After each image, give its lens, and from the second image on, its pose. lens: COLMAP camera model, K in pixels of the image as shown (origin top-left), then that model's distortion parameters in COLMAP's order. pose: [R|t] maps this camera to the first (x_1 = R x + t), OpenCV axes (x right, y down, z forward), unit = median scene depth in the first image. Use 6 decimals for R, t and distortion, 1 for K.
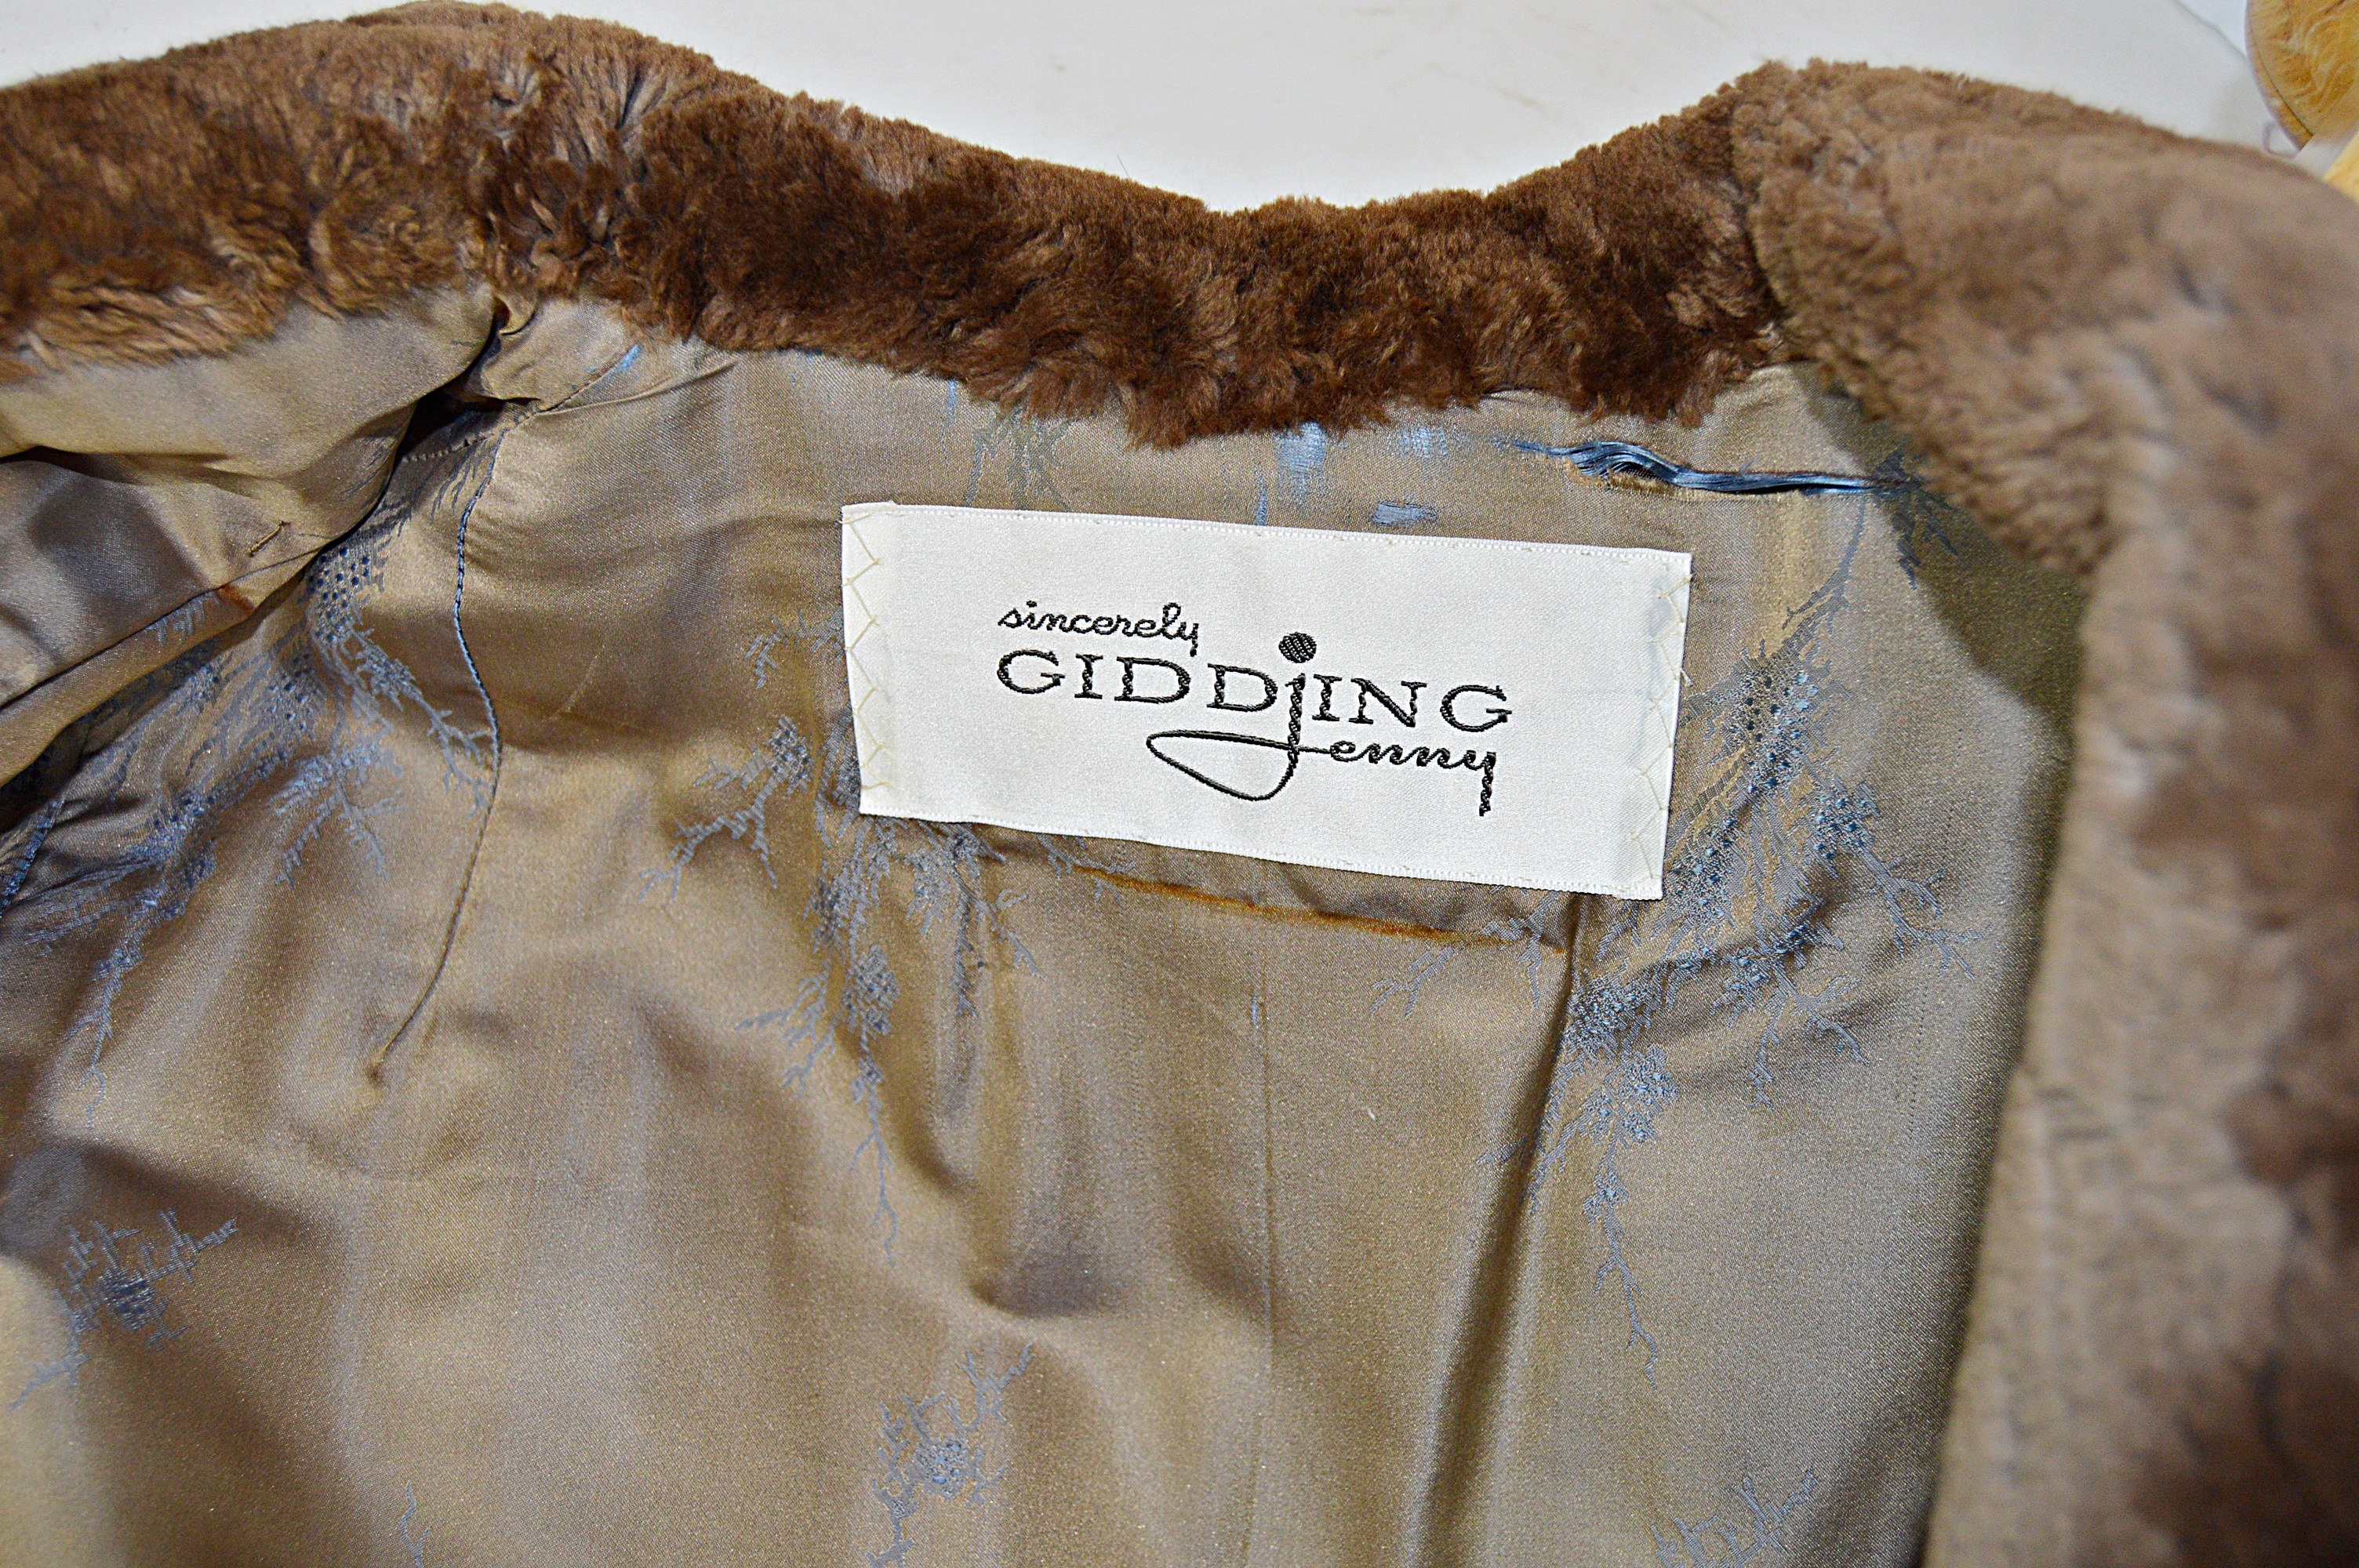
lens RADIAL K [[2680.8, 0, 1179.5], [0, 2680.8, 784.0], [0, 0, 1]] dist [-0.065939, 0.005386]
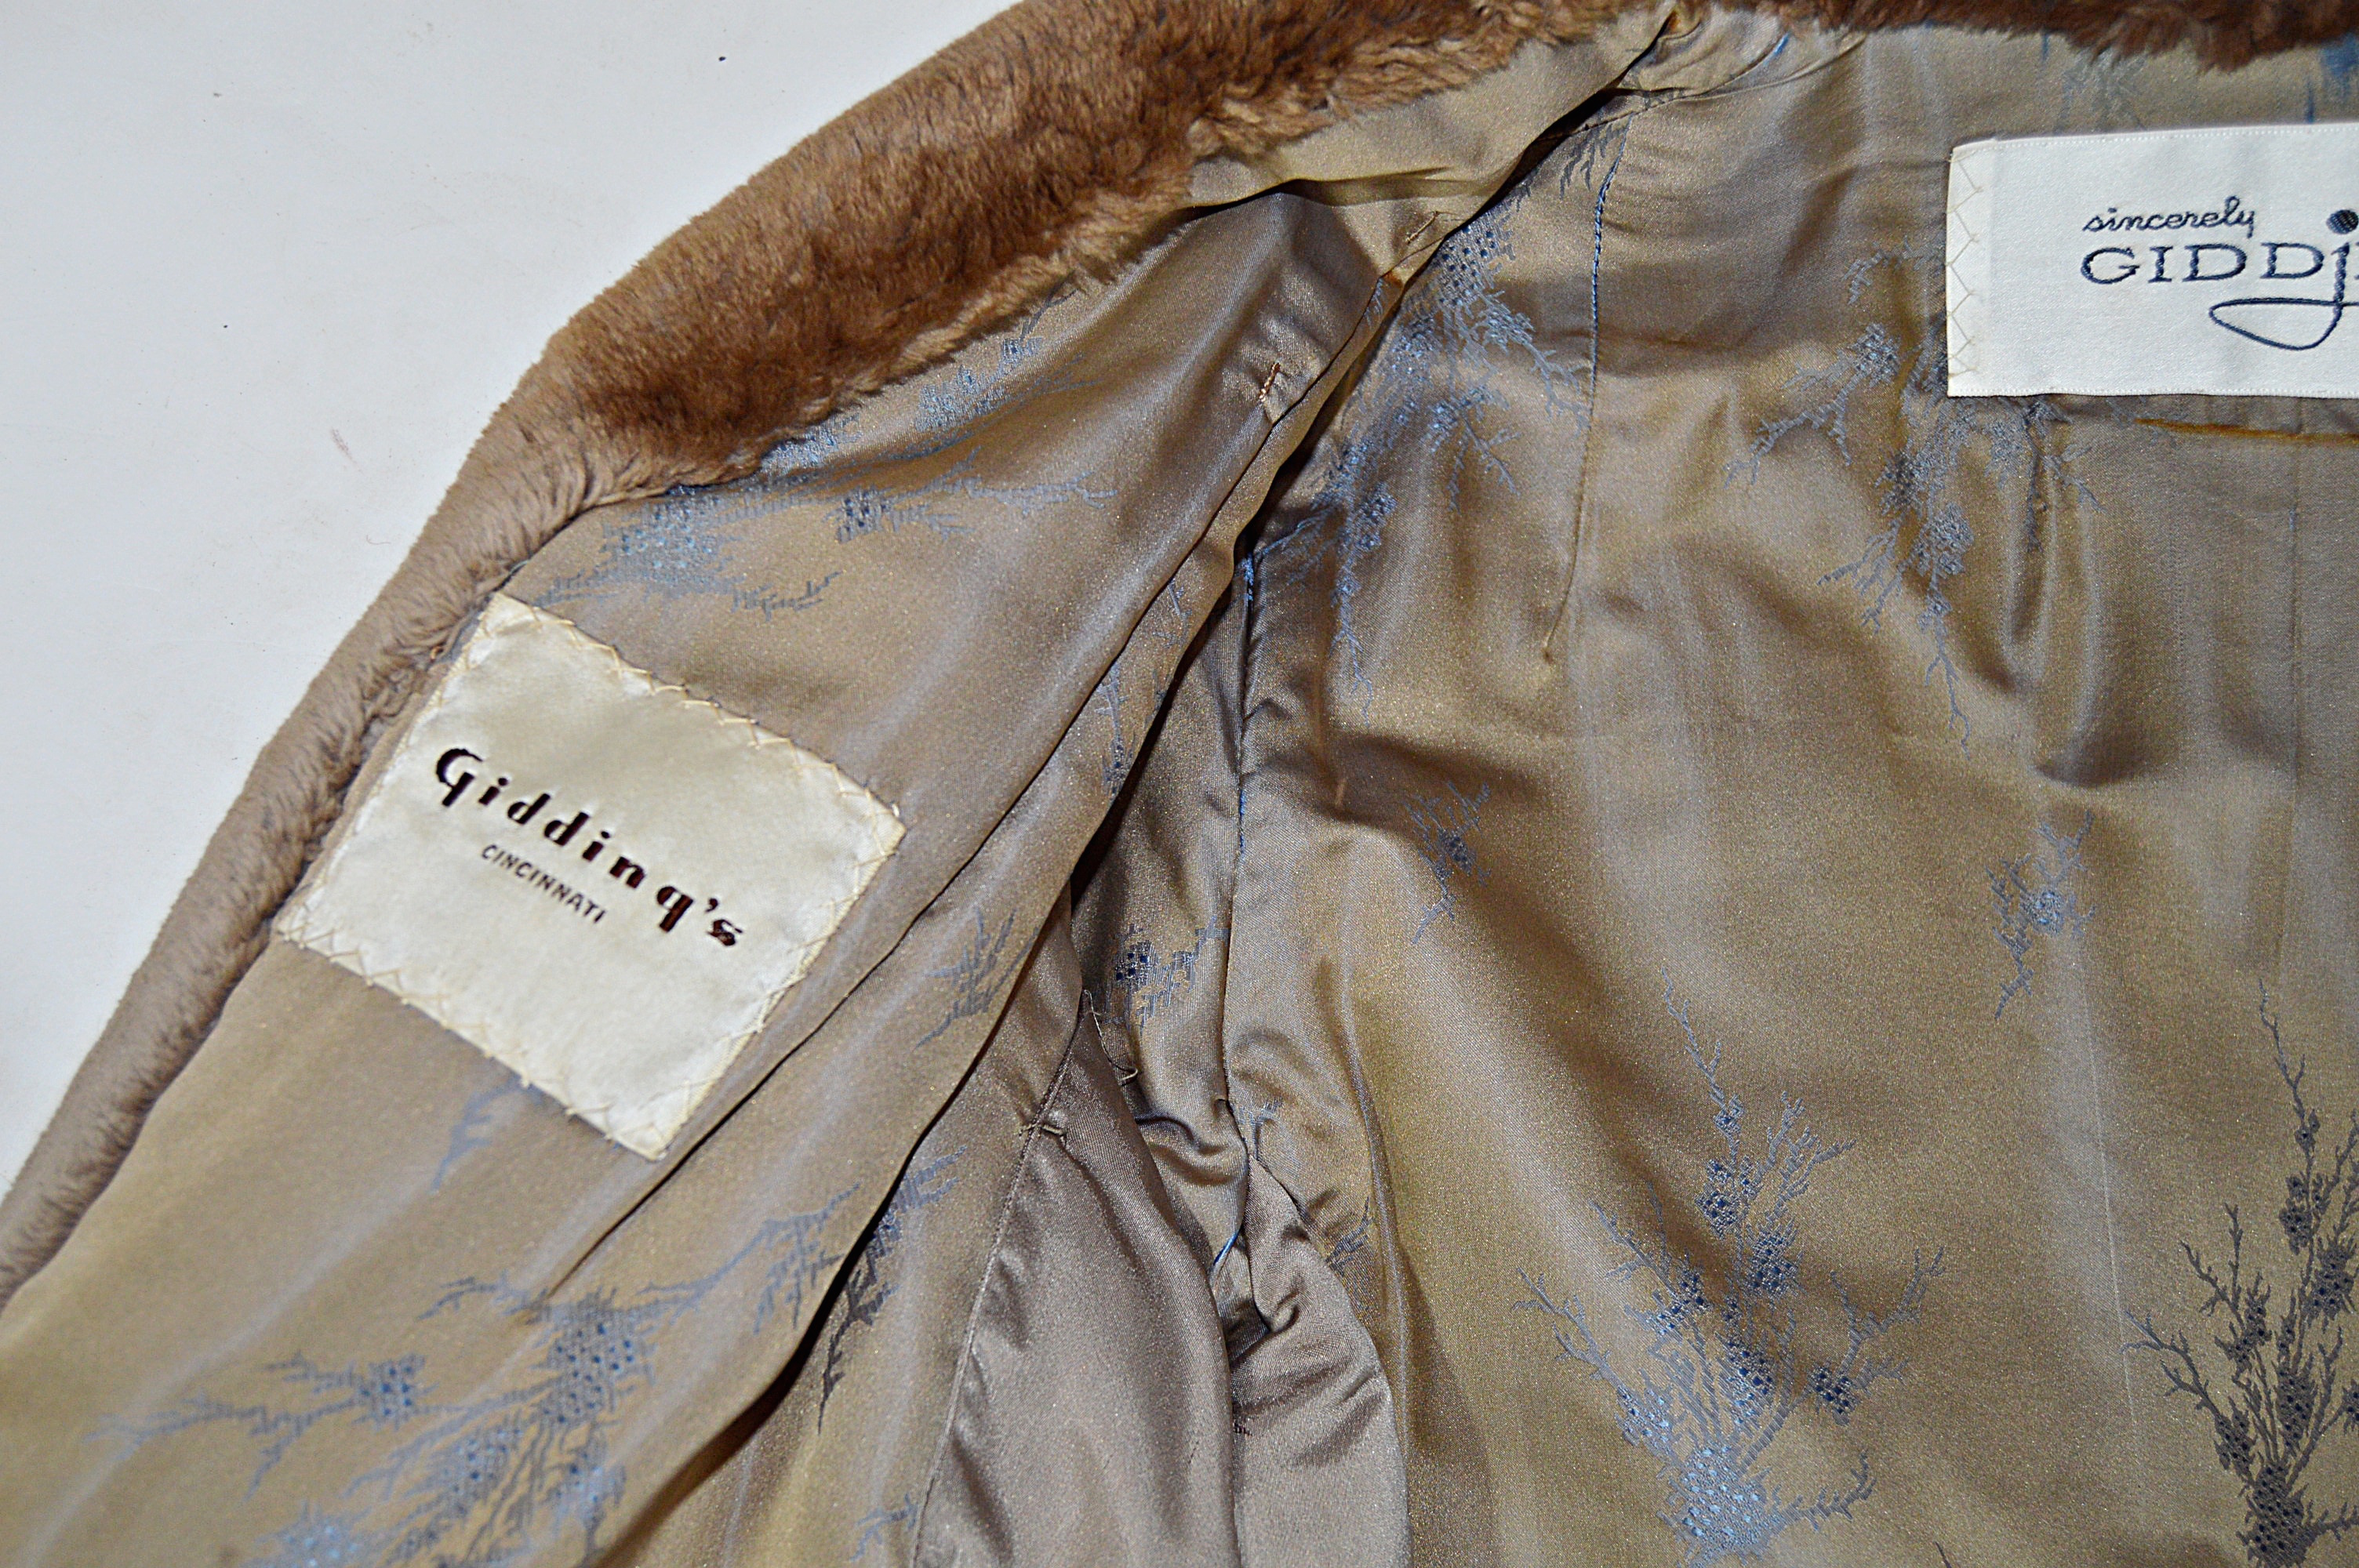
lens RADIAL K [[2680.8, 0, 1179.5], [0, 2680.8, 784.0], [0, 0, 1]] dist [-0.065939, 0.005386]
pose [[0.989652, -0.109893, -0.092266, -0.378144], [0.124526, 0.977241, 0.171738, -0.069312], [0.071293, -0.181451, 0.980812, -0.249736]]
